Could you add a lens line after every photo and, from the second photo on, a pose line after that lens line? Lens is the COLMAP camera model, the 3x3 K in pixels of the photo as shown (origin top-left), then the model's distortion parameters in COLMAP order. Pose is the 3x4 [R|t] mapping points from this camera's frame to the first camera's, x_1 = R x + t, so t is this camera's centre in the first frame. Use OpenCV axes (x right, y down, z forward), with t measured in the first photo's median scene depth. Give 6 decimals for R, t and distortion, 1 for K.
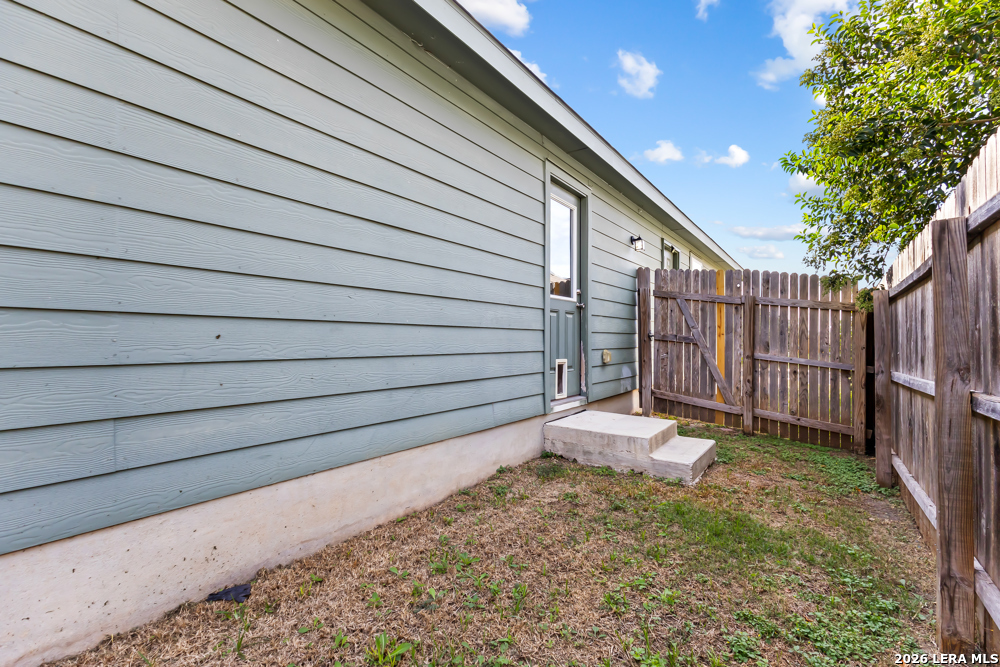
lens RADIAL K [[472.7, 0, 490.2], [0, 472.7, 350.1], [0, 0, 1]] dist [0.000224, -0.000164]
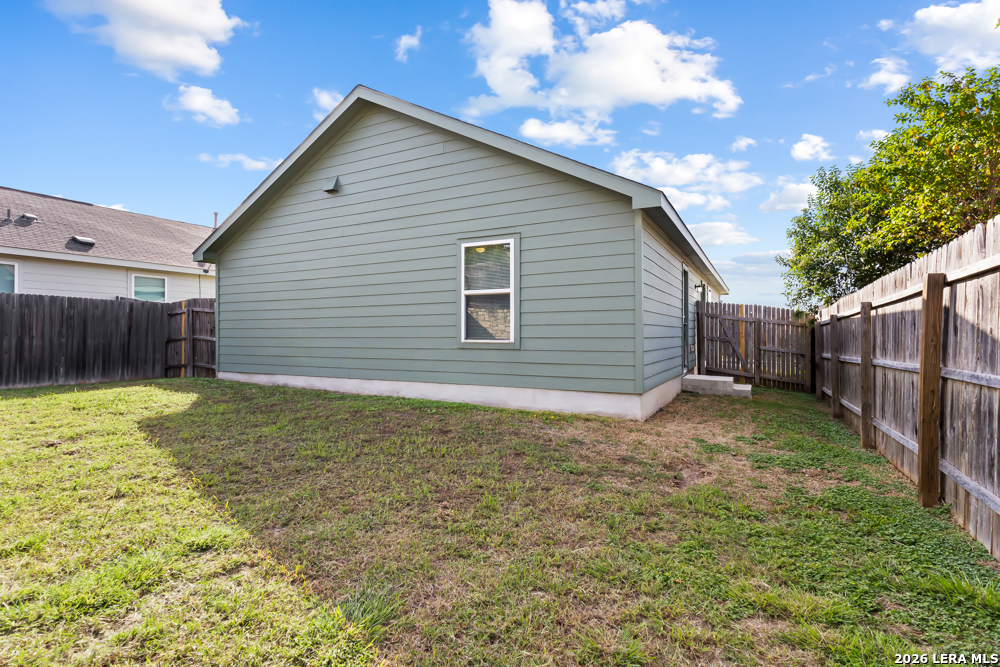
lens RADIAL K [[491.3, 0, 498.0], [0, 491.3, 338.4], [0, 0, 1]] dist [0.000087, -0.000229]
pose [[0.992812, -0.001902, 0.119667, -0.895672], [0.003233, 0.999935, -0.010937, -0.009174], [-0.119639, 0.011245, 0.992754, -1.061598]]
